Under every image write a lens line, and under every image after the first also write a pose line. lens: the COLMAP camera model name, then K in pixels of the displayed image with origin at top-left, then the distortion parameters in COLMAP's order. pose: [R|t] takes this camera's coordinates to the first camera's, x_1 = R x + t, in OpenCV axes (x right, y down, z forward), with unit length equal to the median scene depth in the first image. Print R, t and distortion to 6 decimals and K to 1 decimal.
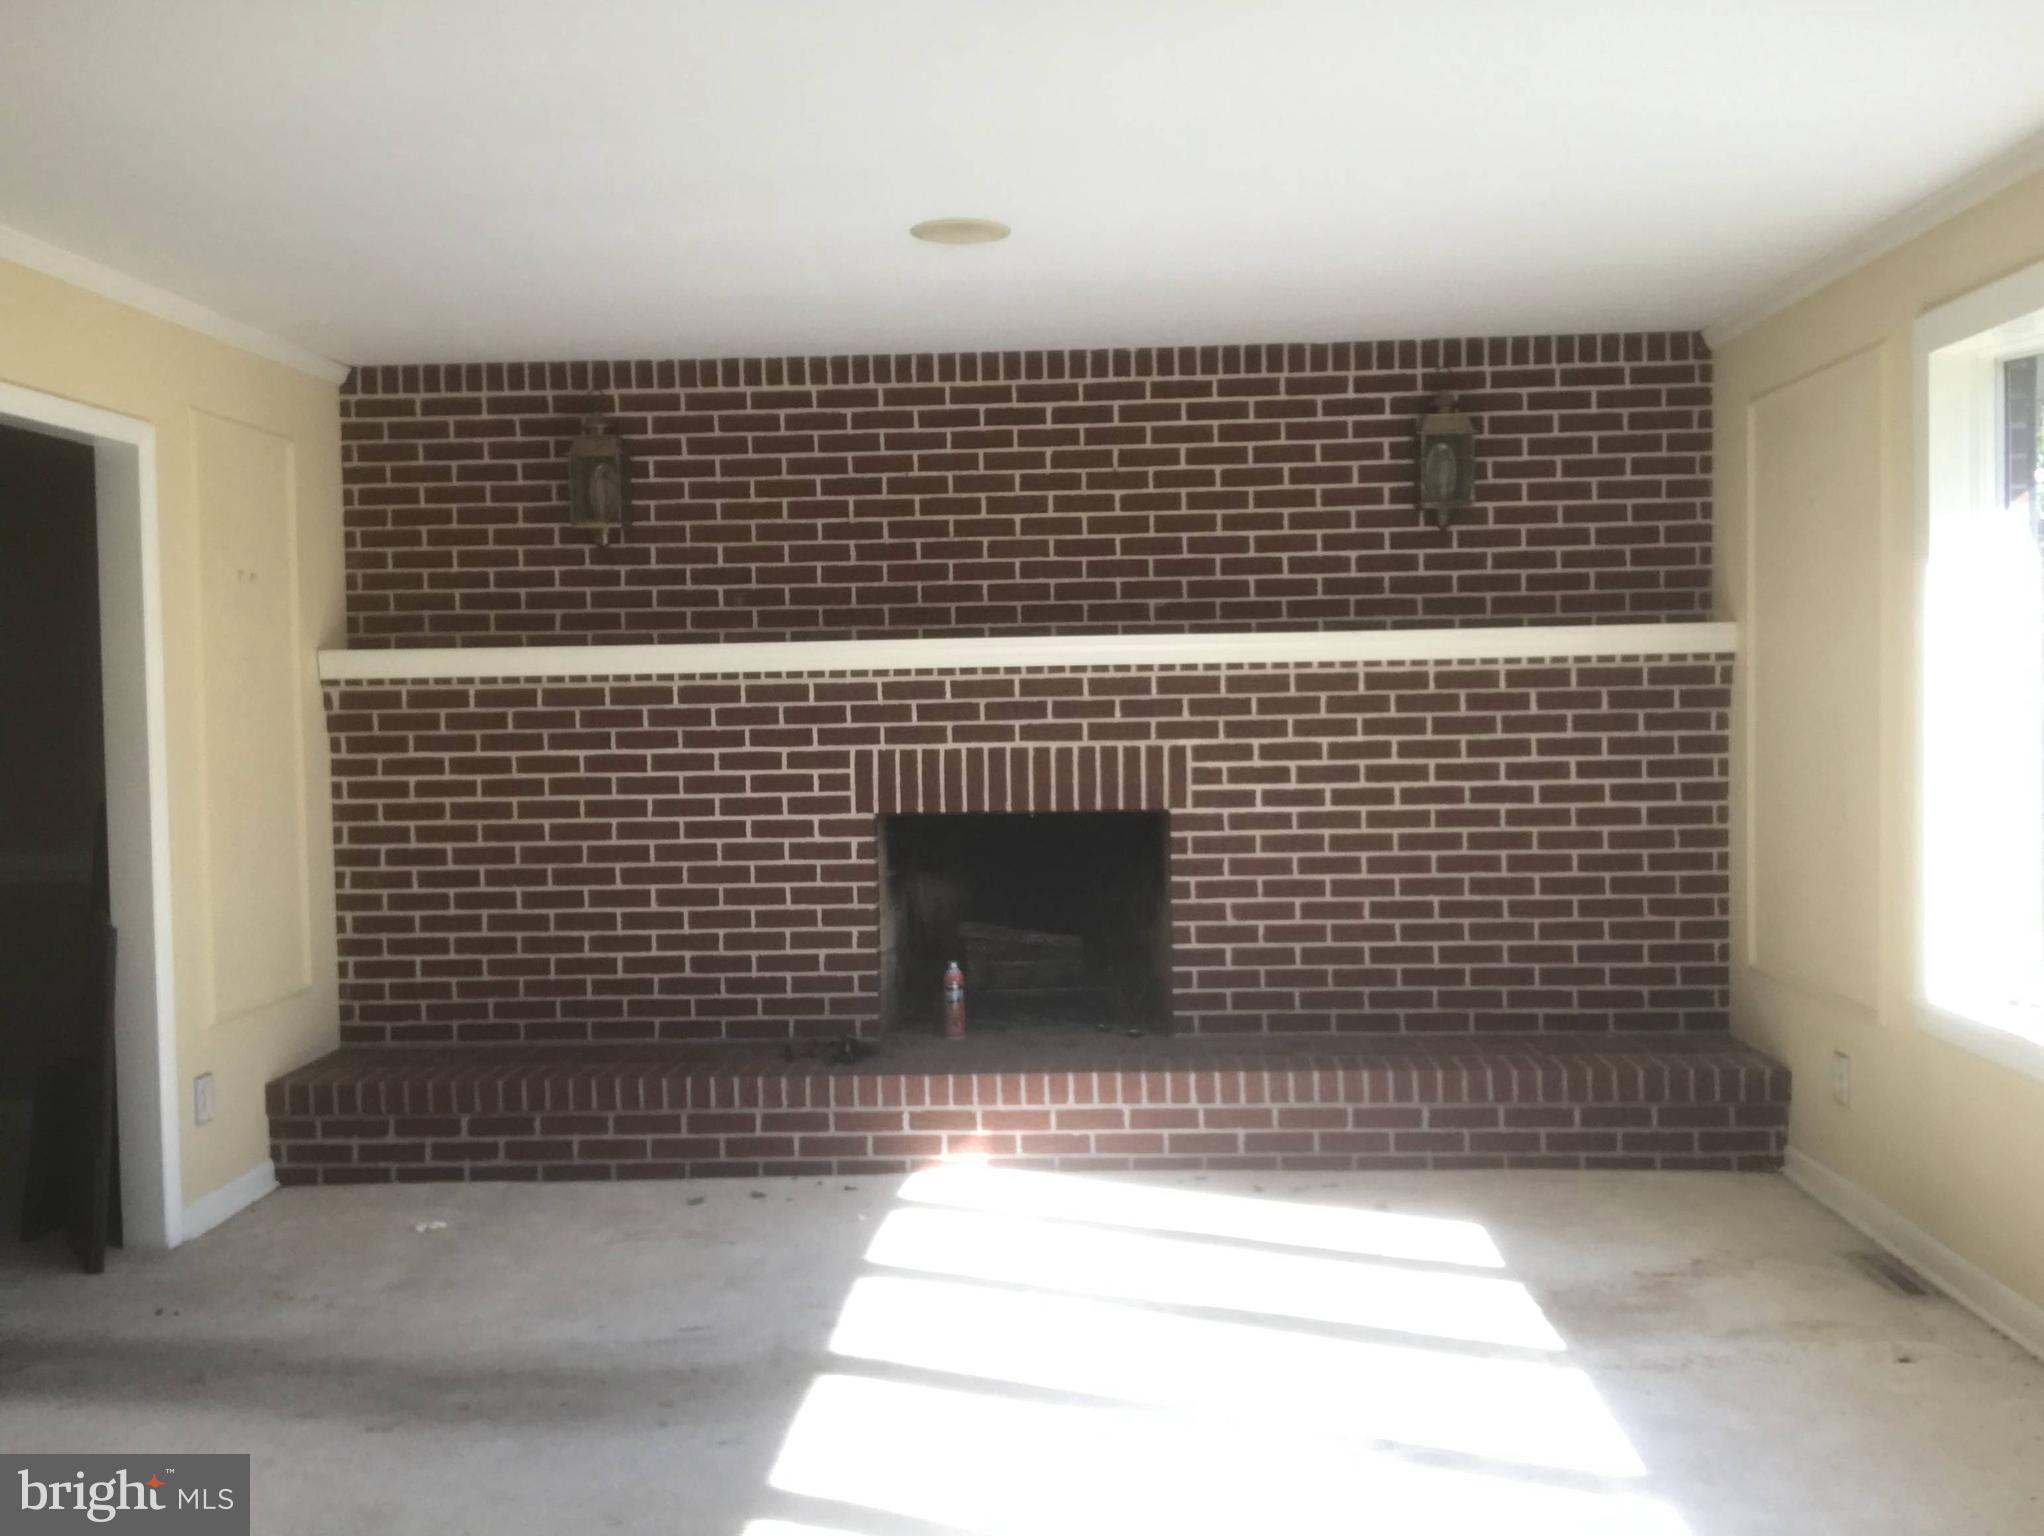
lens RADIAL K [[2002.1, 0, 1024.5], [0, 2002.1, 794.0], [0, 0, 1]] dist [0.059085, -0.020516]
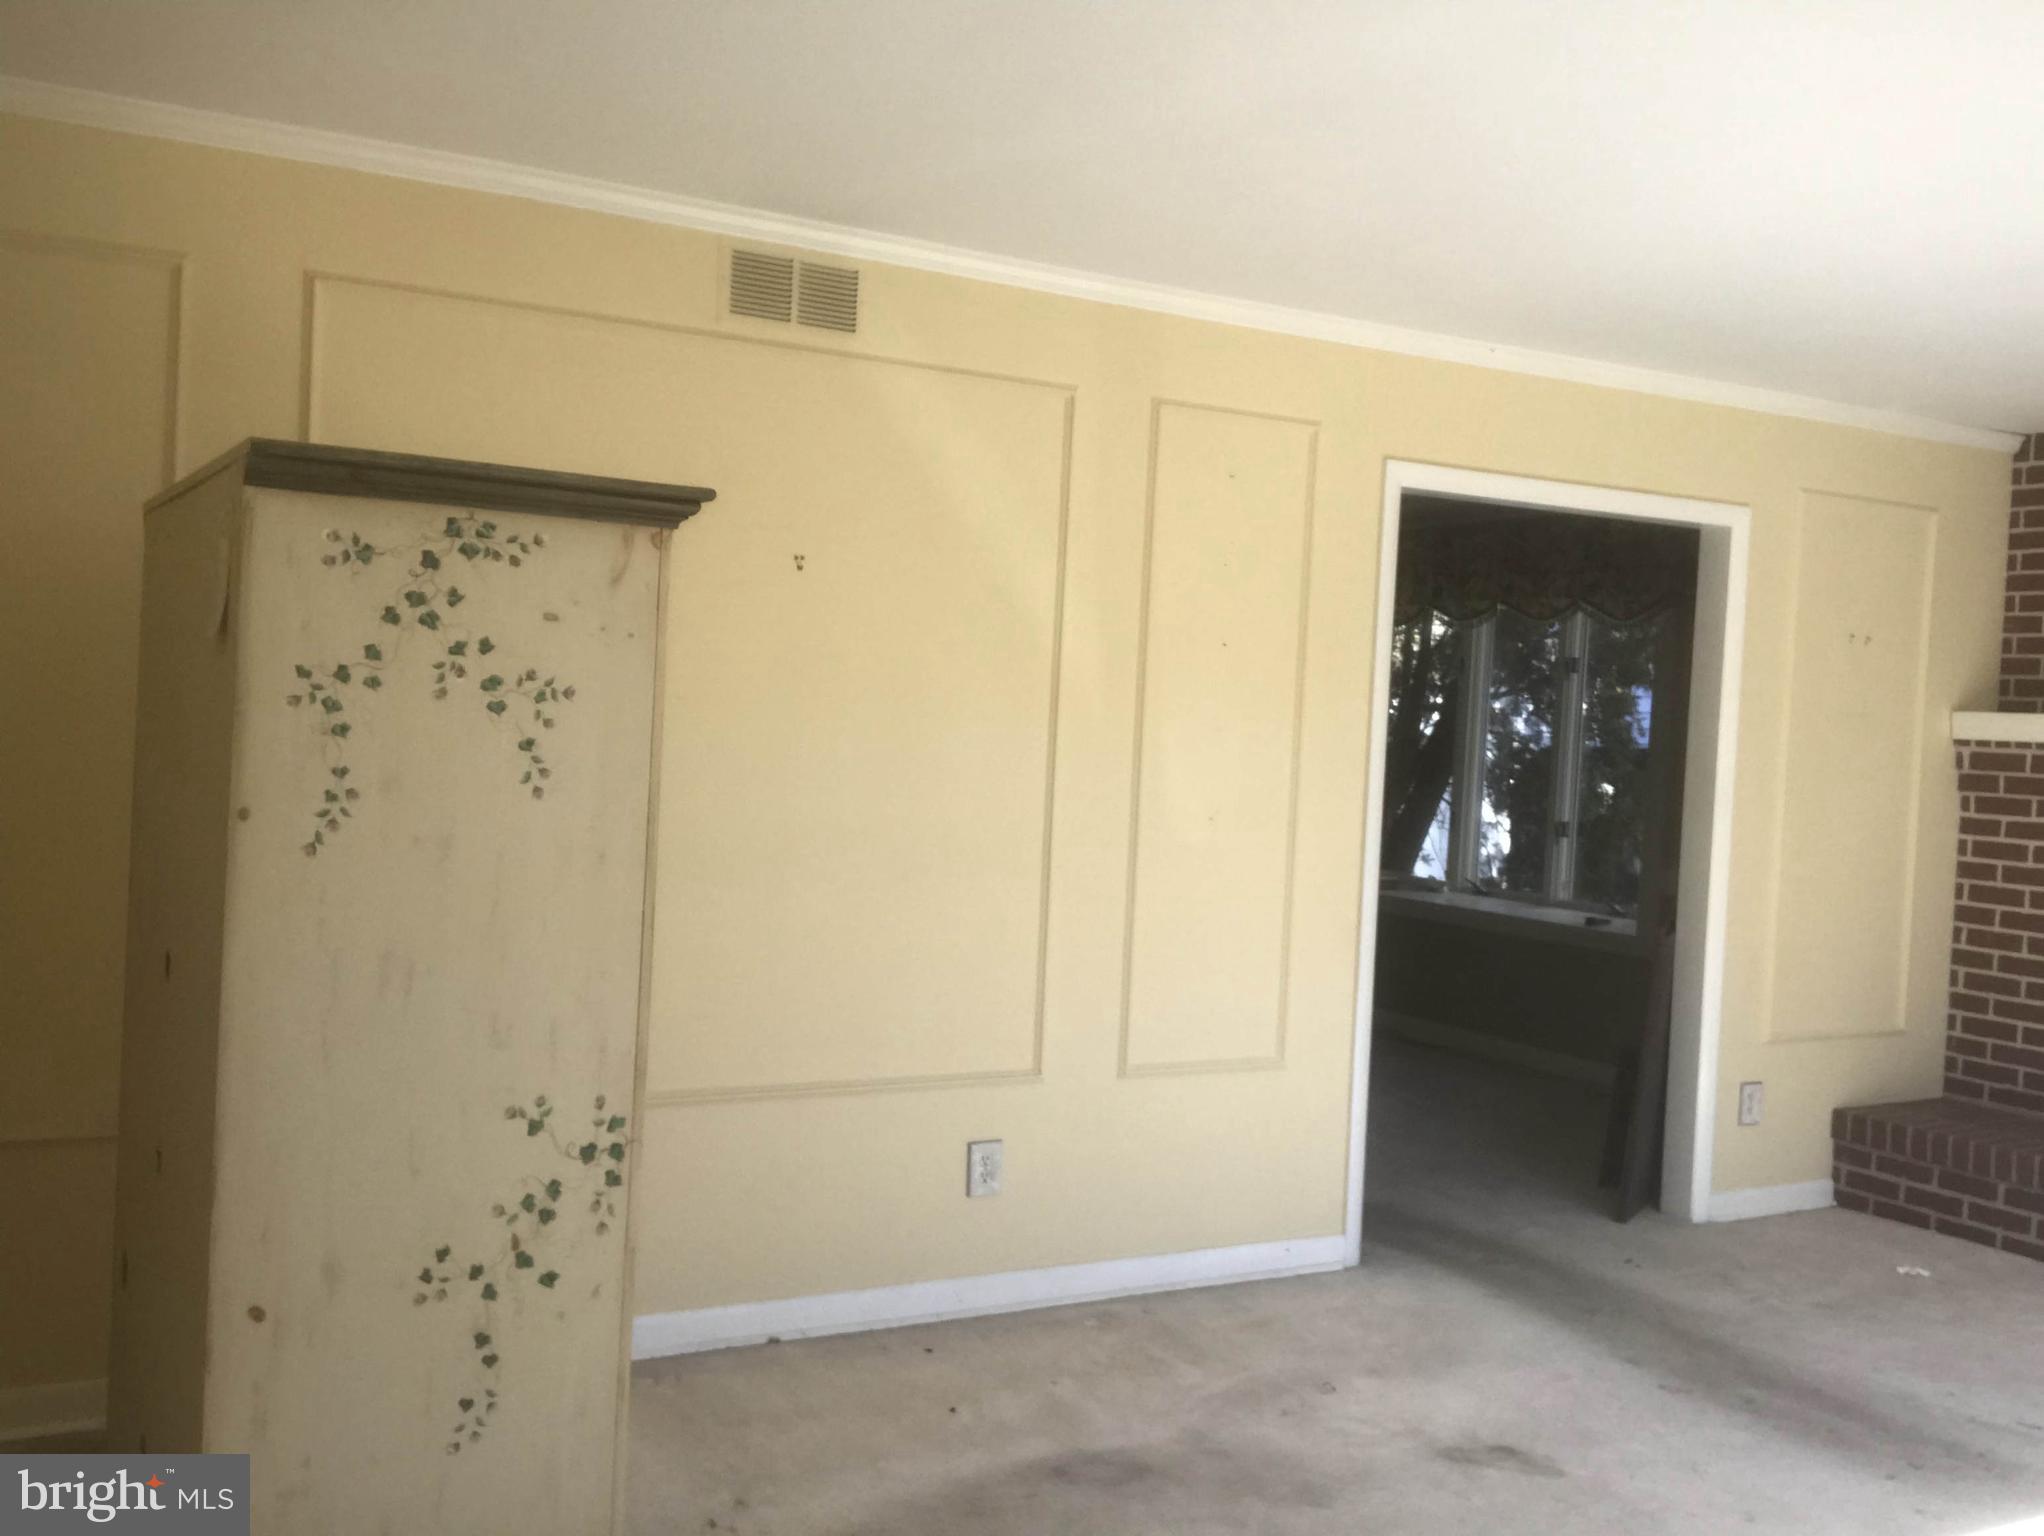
lens RADIAL K [[2002.1, 0, 1024.5], [0, 2002.1, 794.0], [0, 0, 1]] dist [0.059085, -0.020516]
pose [[0.539266, 0.075125, -0.838778, 0.285063], [-0.099517, 0.994719, 0.025110, -0.007879], [0.836235, 0.069932, 0.543895, 0.038520]]
